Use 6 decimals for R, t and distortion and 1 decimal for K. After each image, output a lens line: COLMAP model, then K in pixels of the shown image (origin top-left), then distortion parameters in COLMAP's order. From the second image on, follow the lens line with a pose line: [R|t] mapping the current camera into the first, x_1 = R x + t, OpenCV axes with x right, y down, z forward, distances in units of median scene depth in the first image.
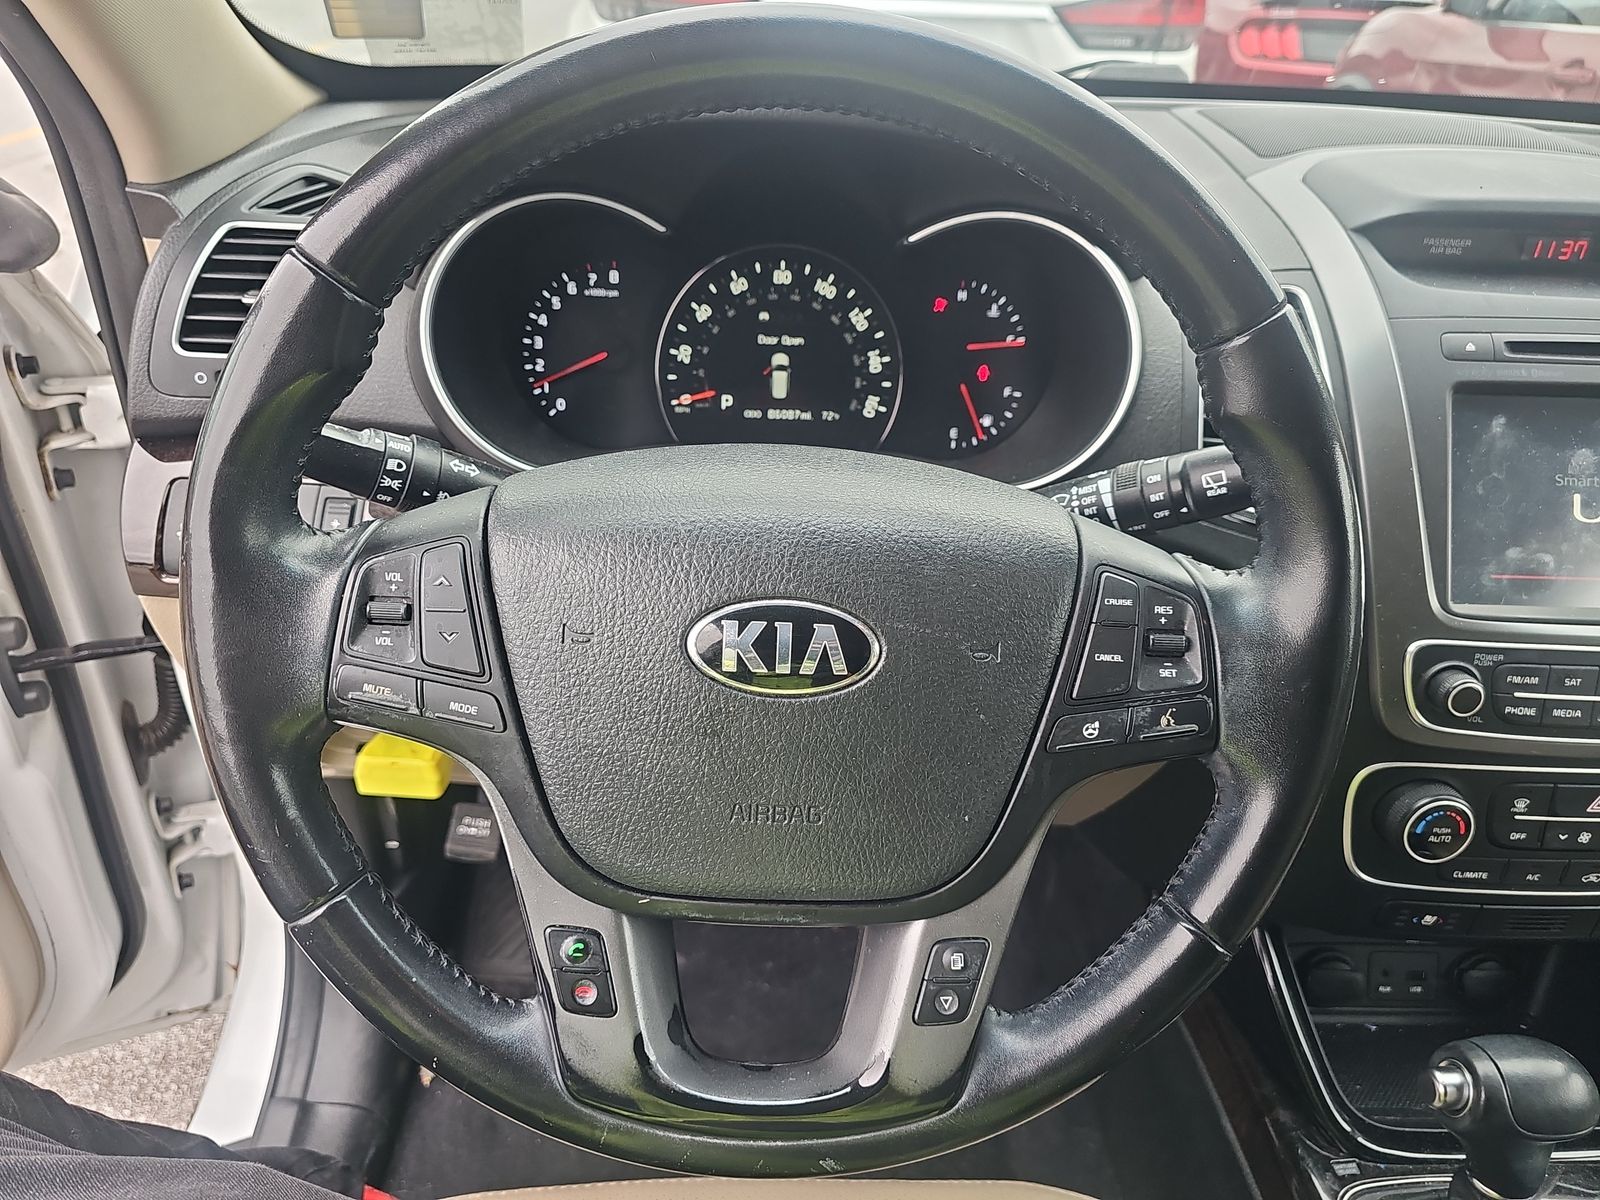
lens RADIAL K [[1079.1, 0, 798.1], [0, 1079.1, 607.7], [0, 0, 1]] dist [0.036203, -0.042340]
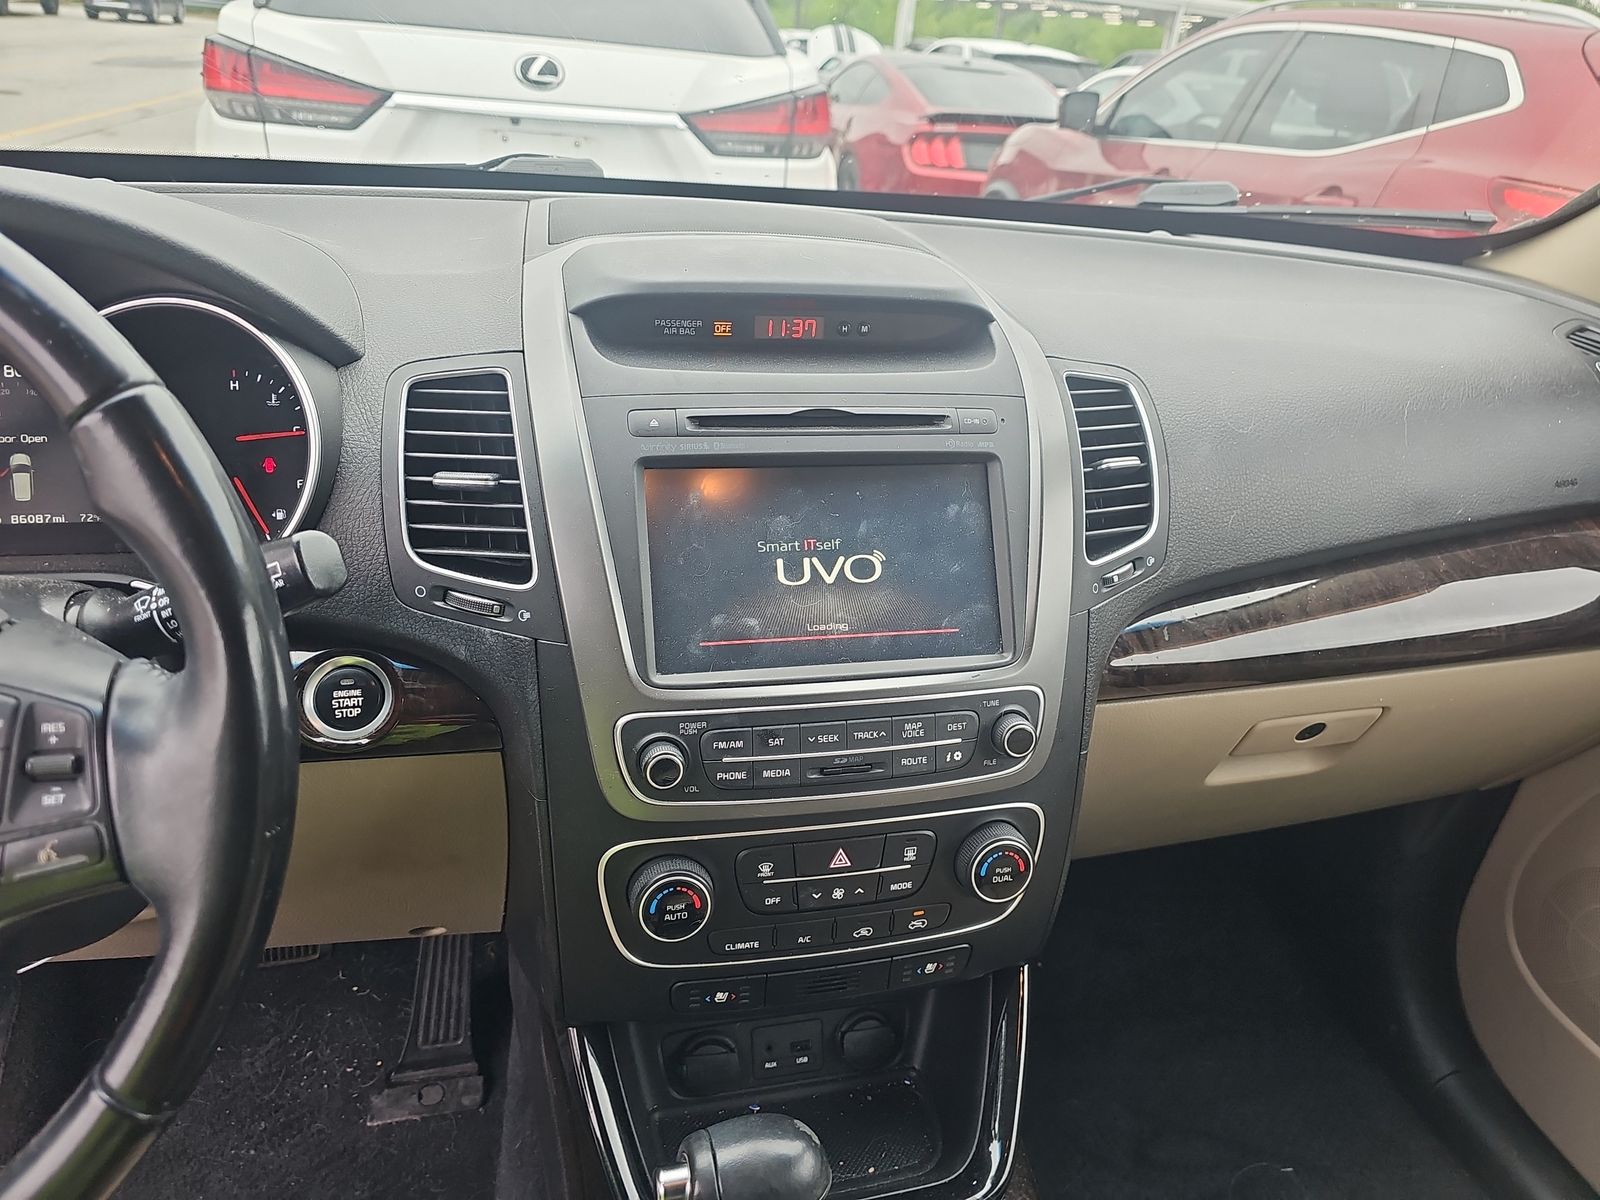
lens RADIAL K [[1070.8, 0, 798.1], [0, 1070.8, 582.5], [0, 0, 1]] dist [0.061957, -0.091929]
pose [[0.975285, -0.067323, 0.210443, 0.423827], [0.087584, 0.992220, -0.088481, 0.008668], [-0.202849, 0.104726, 0.973594, 0.003609]]
